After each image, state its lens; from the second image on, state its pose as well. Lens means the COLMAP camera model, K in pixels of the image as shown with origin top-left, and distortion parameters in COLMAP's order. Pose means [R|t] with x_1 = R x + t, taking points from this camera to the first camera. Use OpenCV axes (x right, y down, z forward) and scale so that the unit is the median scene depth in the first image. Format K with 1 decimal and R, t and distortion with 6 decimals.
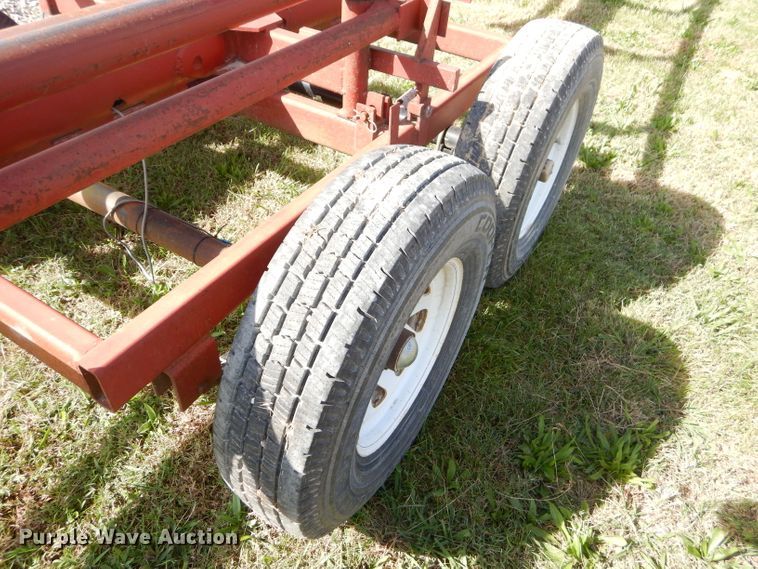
lens RADIAL K [[550.7, 0, 379.0], [0, 550.7, 284.5], [0, 0, 1]] dist [0.007666, 0.004540]
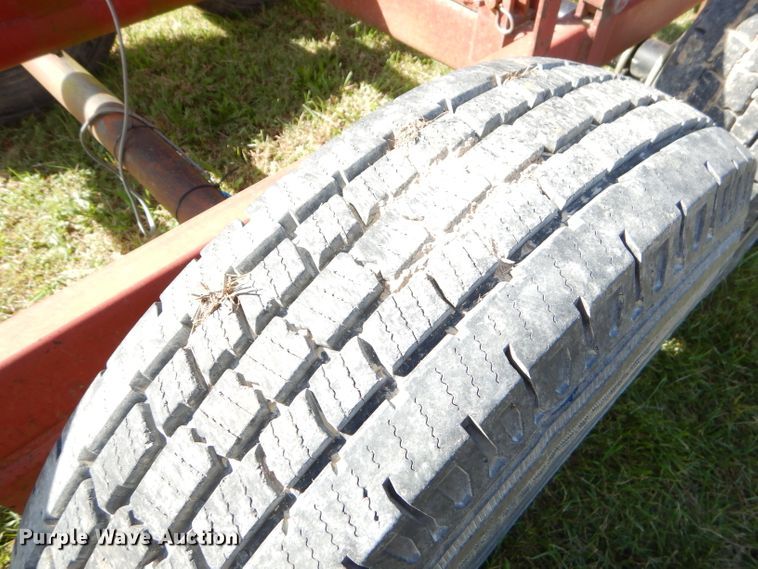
lens RADIAL K [[550.7, 0, 379.0], [0, 550.7, 284.5], [0, 0, 1]] dist [0.007666, 0.004540]
pose [[0.963028, 0.179966, -0.200472, 0.023135], [-0.149576, 0.976091, 0.157713, -0.102023], [0.224062, -0.121896, 0.966922, 0.417294]]
